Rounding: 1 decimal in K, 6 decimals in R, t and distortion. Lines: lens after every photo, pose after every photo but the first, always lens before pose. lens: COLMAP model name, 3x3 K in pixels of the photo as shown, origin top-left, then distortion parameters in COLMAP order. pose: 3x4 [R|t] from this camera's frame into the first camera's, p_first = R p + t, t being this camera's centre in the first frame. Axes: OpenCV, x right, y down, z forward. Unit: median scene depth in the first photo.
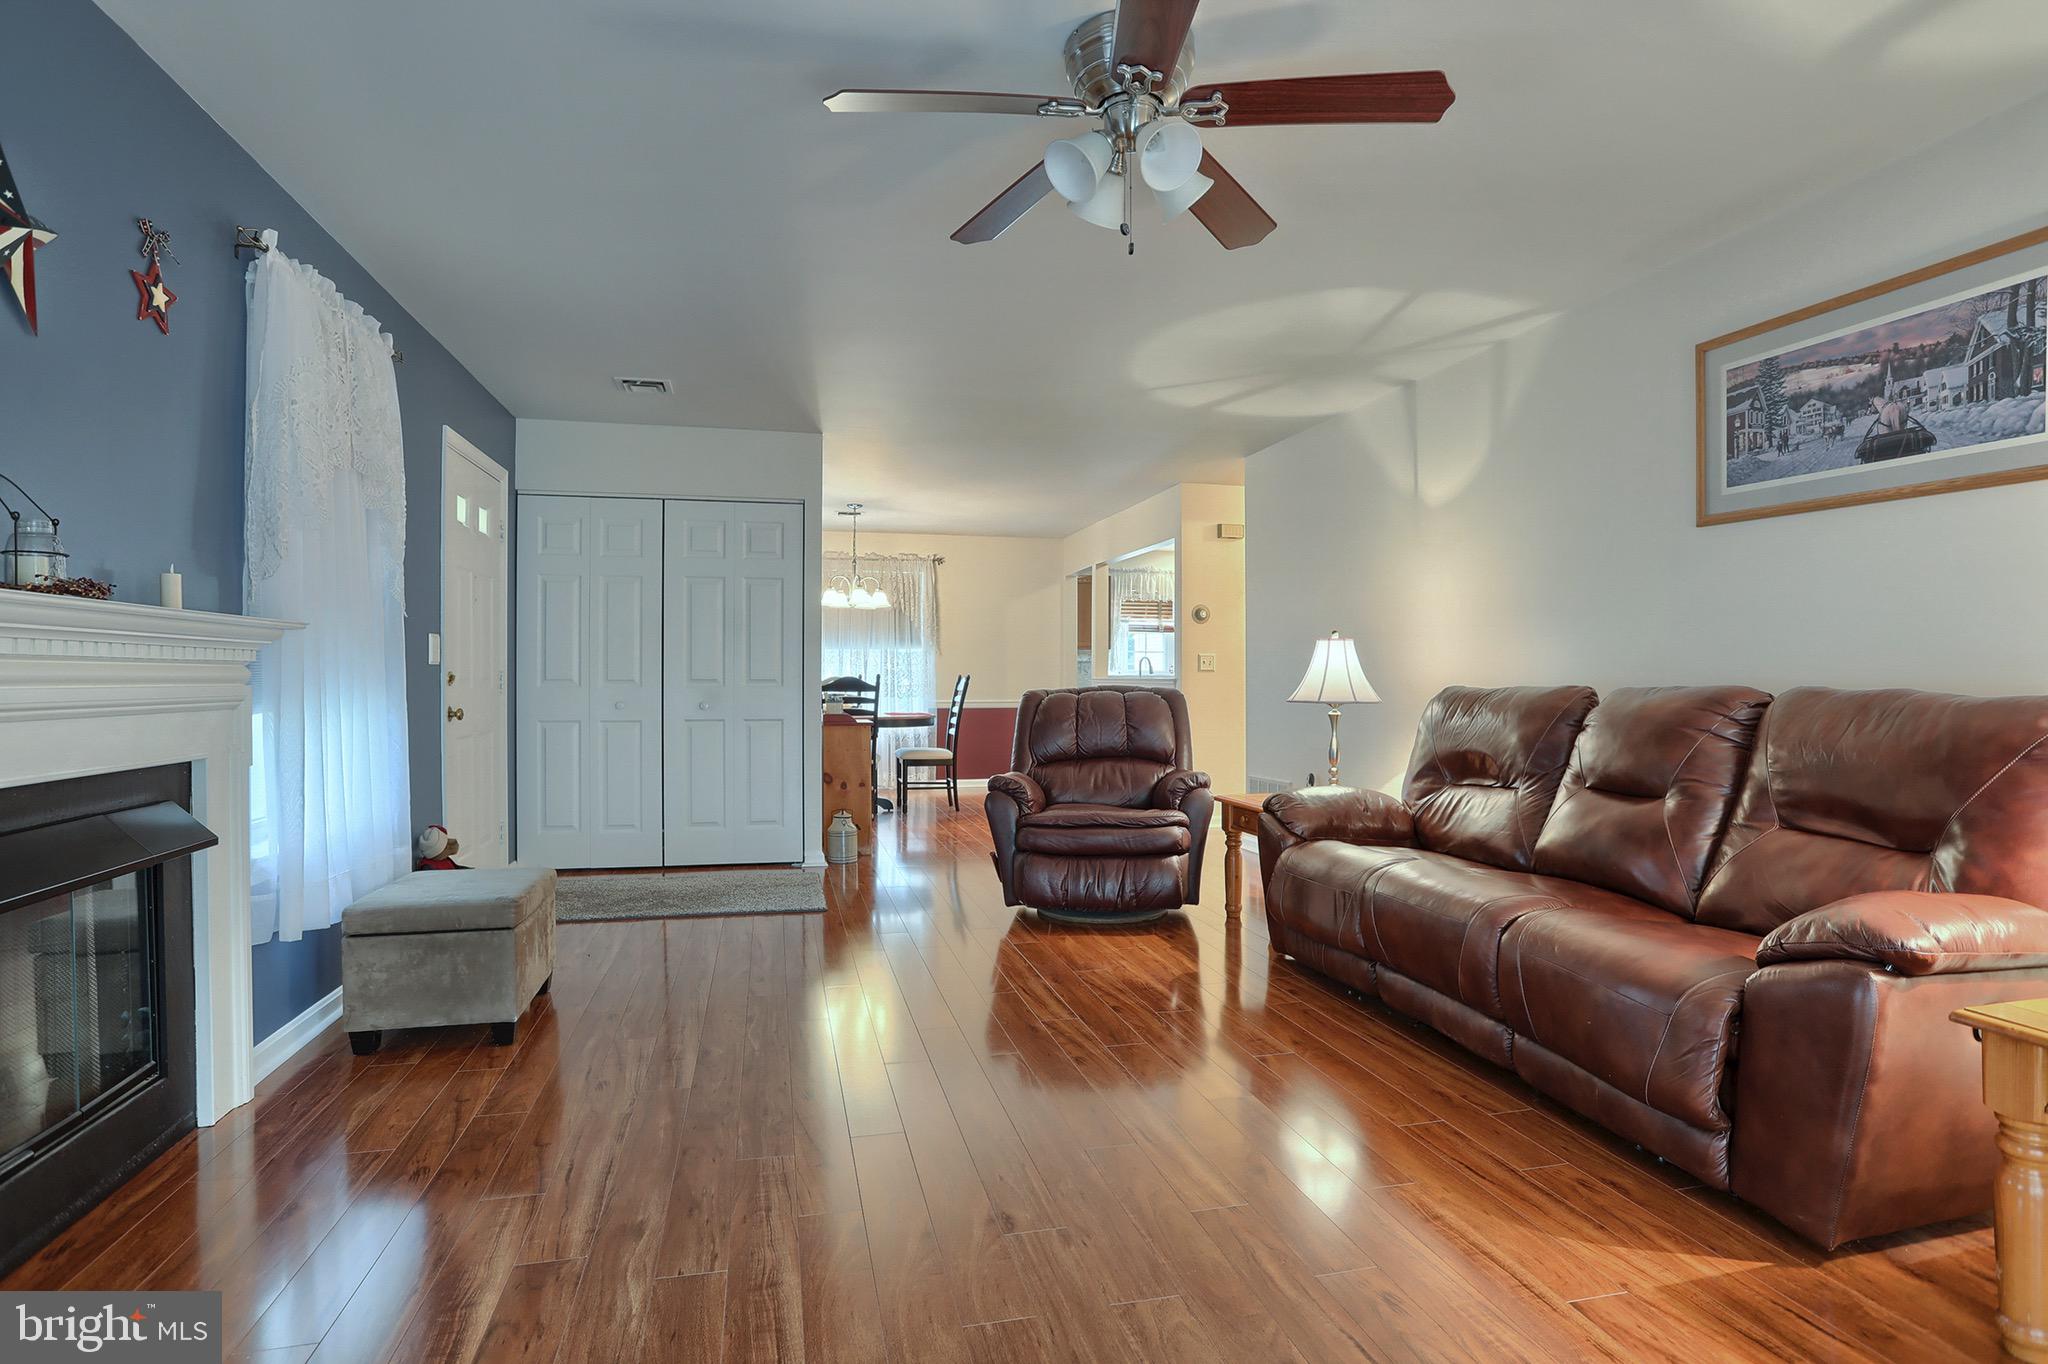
lens RADIAL K [[1061.6, 0, 1007.7], [0, 1061.6, 684.6], [0, 0, 1]] dist [-0.037406, 0.007976]
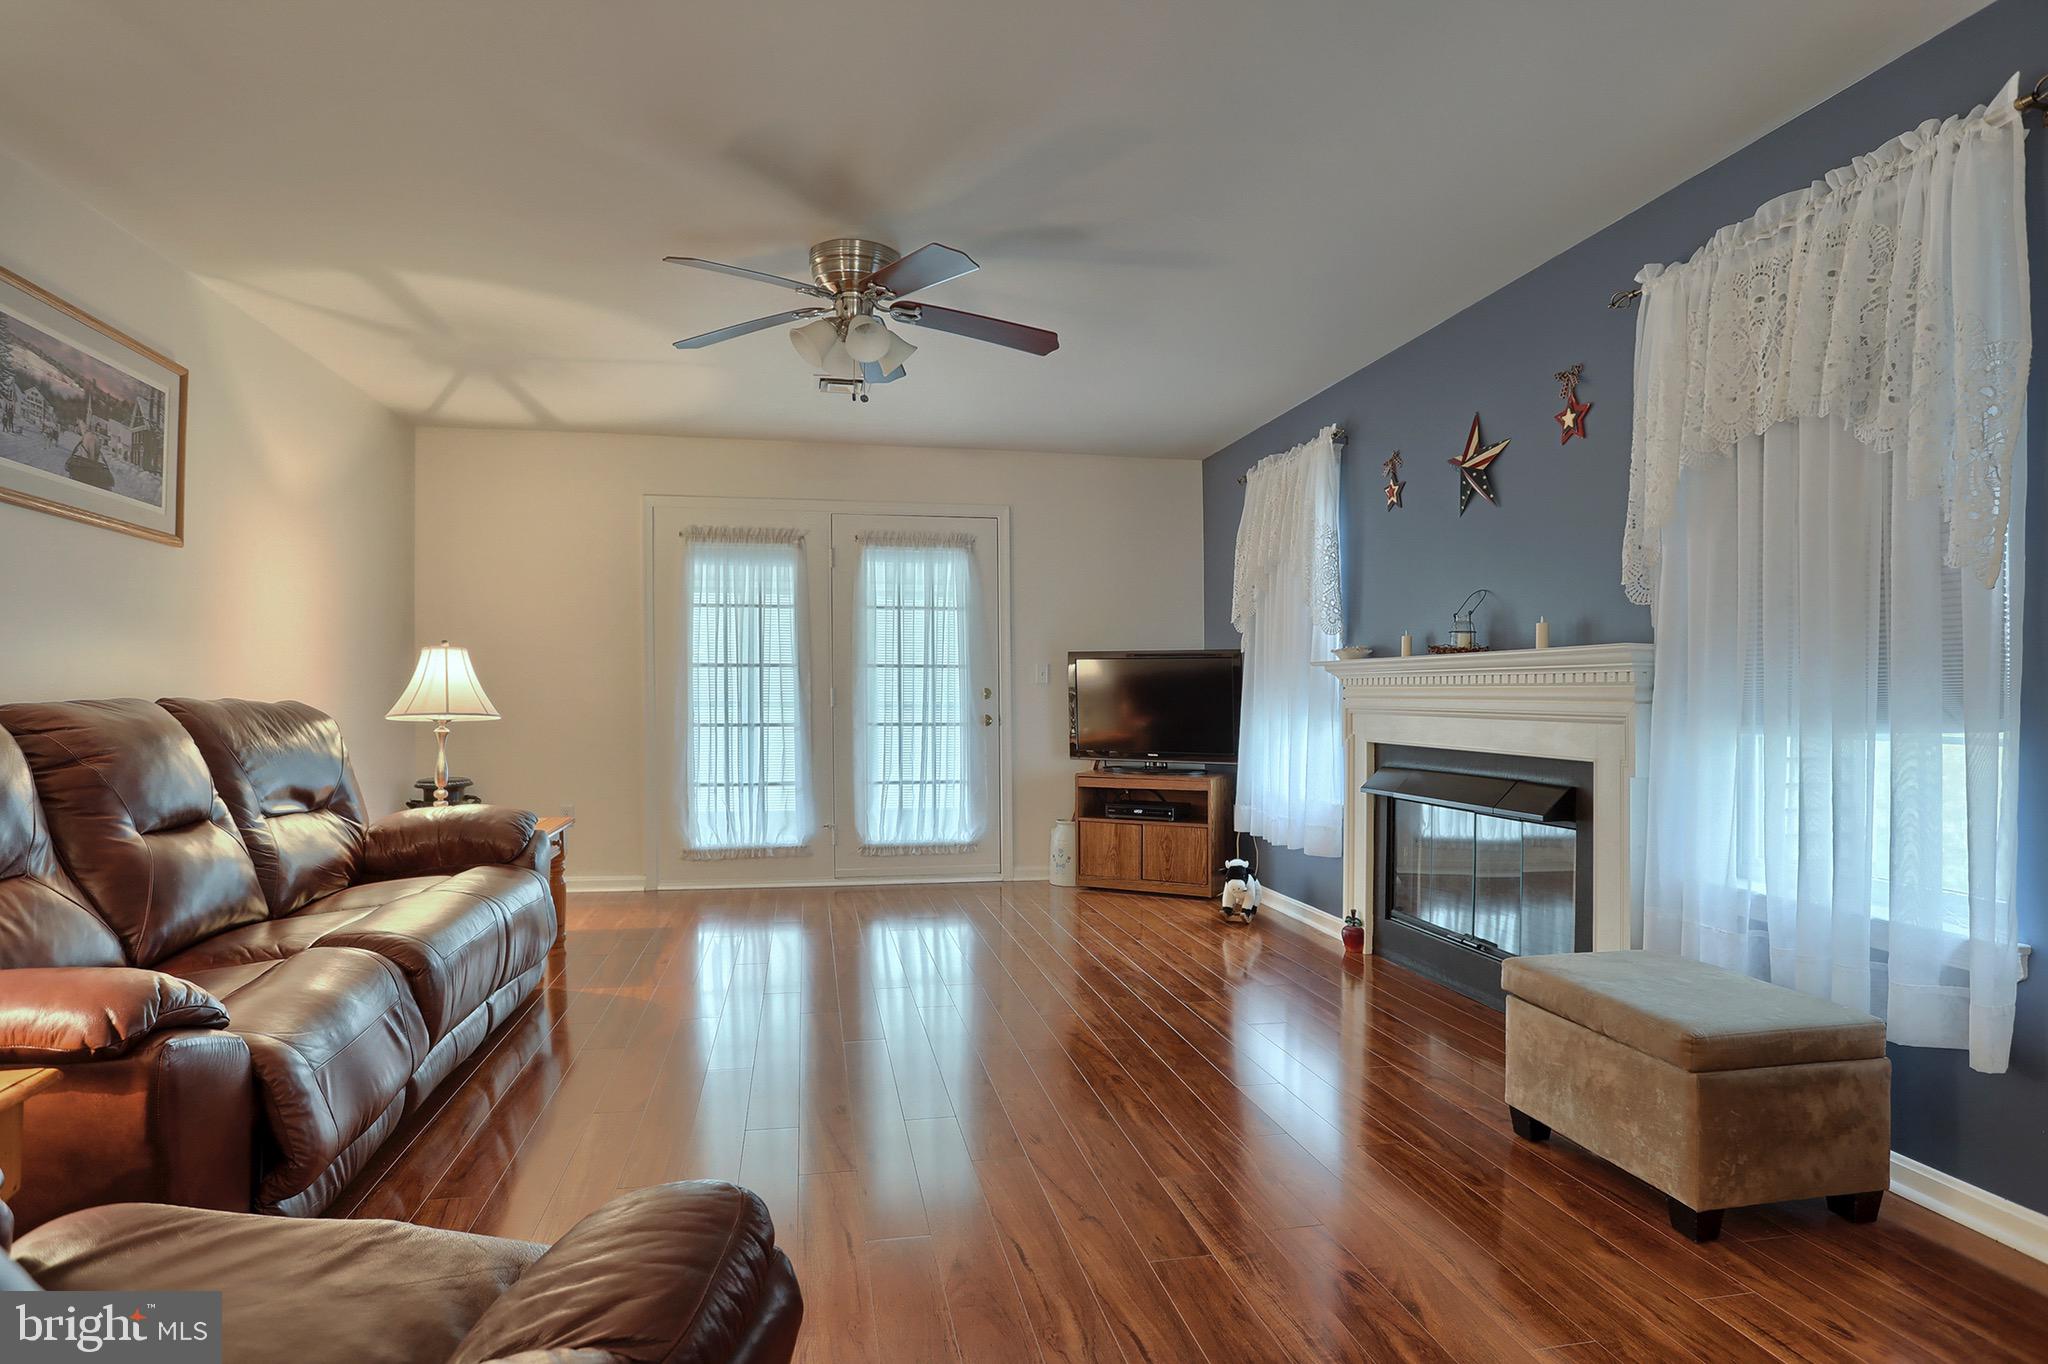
lens RADIAL K [[1061.6, 0, 1057.3], [0, 1061.6, 687.9], [0, 0, 1]] dist [-0.037406, 0.007976]
pose [[-0.999984, -0.003543, -0.004345, -0.080685], [-0.003552, 0.999991, 0.002151, -0.010795], [0.004337, 0.002166, -0.999988, 1.282901]]
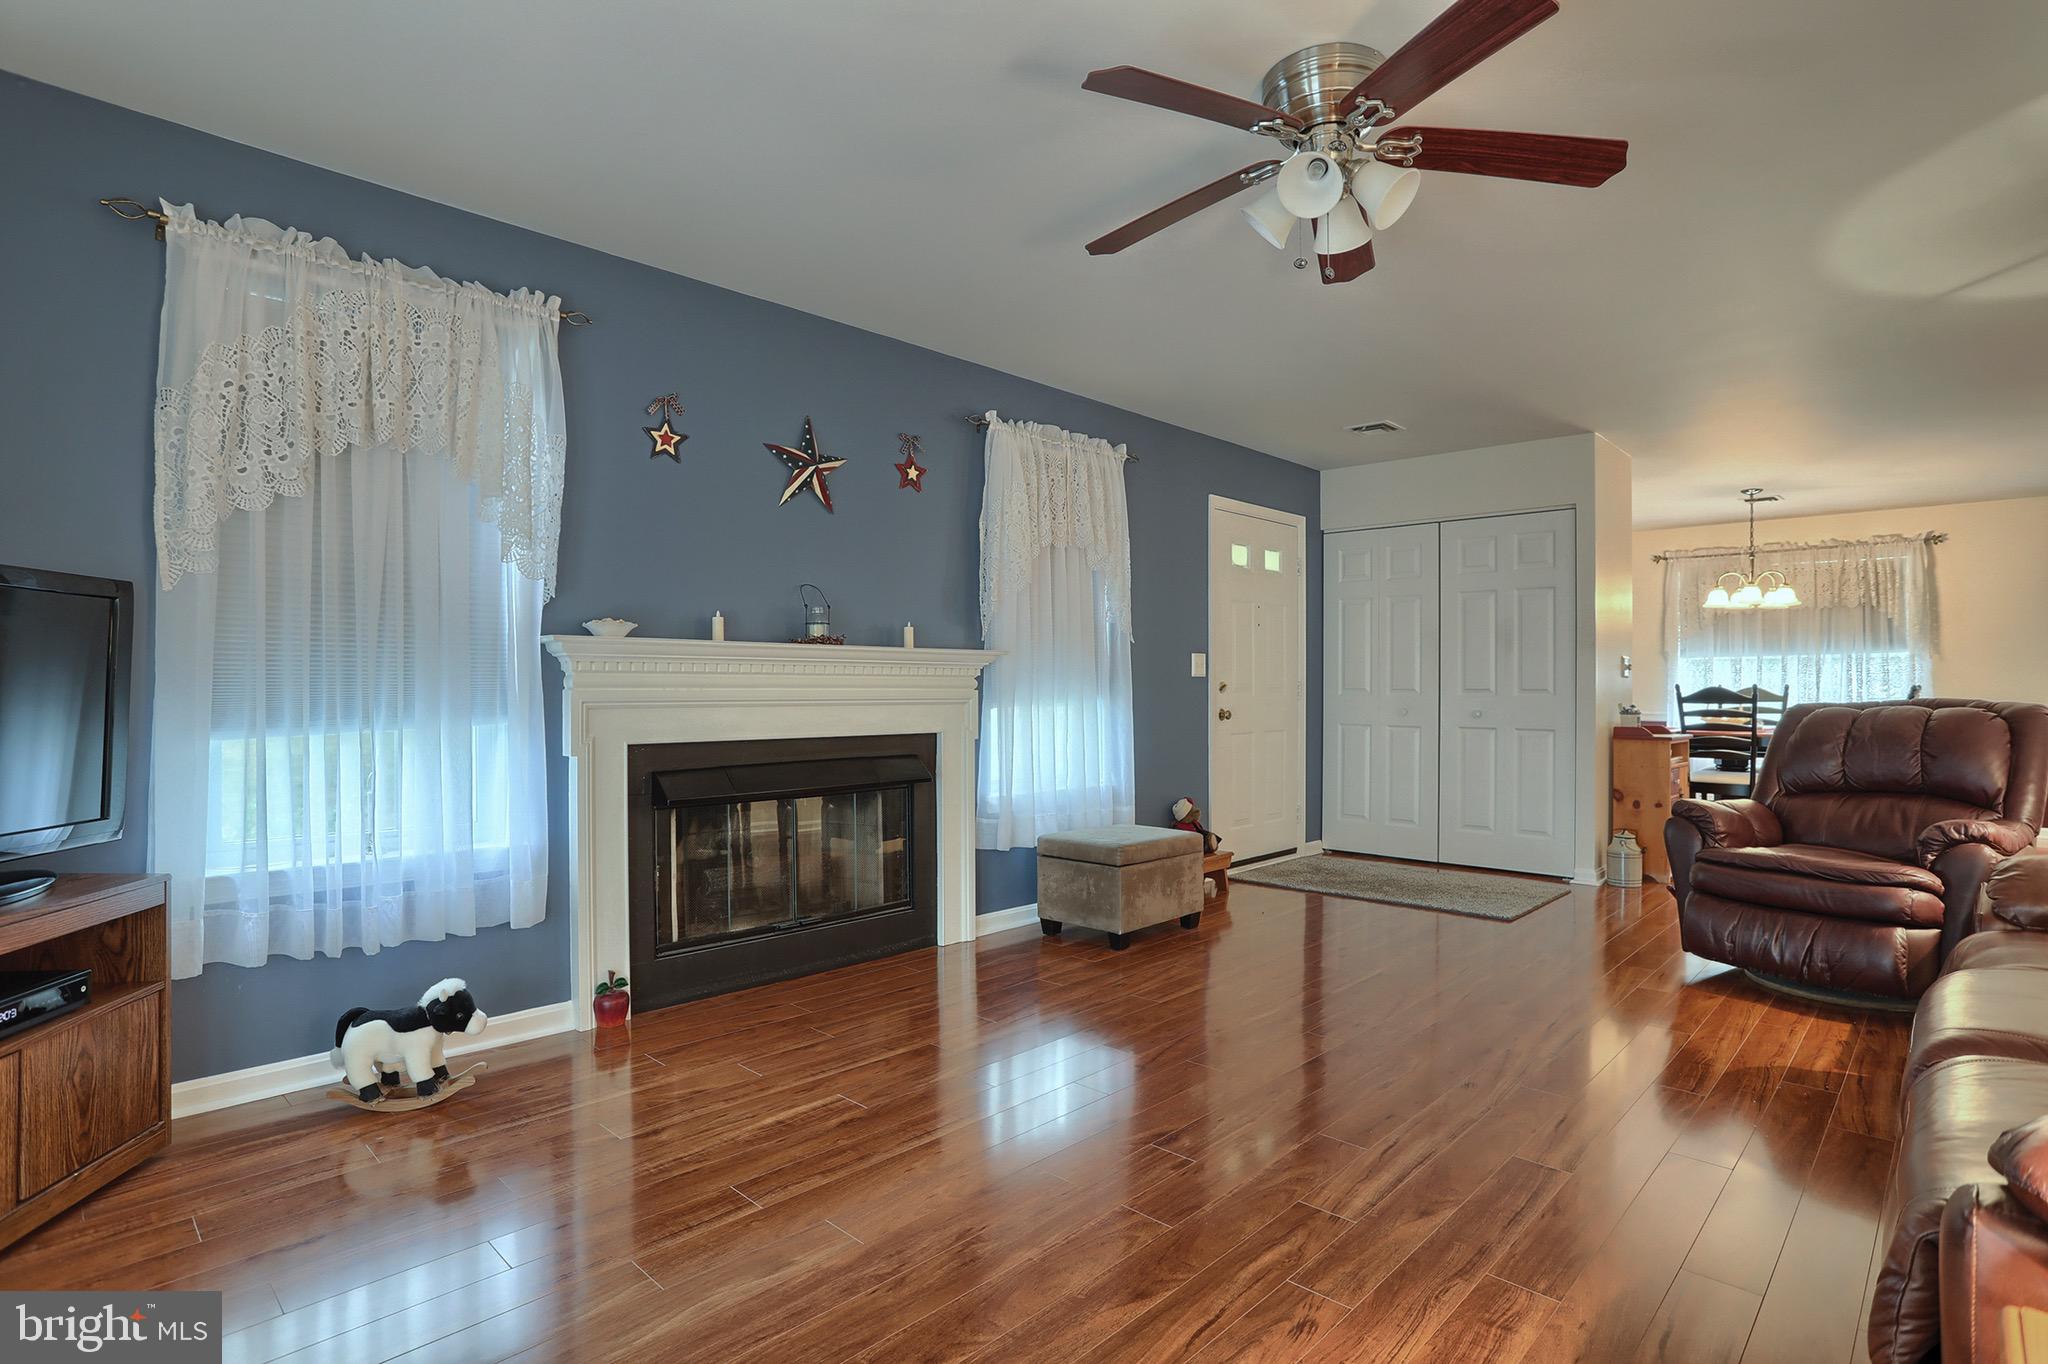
lens RADIAL K [[1017.9, 0, 1035.4], [0, 1017.9, 682.5], [0, 0, 1]] dist [-0.048330, 0.018731]
pose [[0.558060, -0.003020, -0.829795, 0.403364], [-0.007499, 0.999934, -0.008682, 0.000640], [0.829767, 0.011067, 0.558000, 0.108091]]
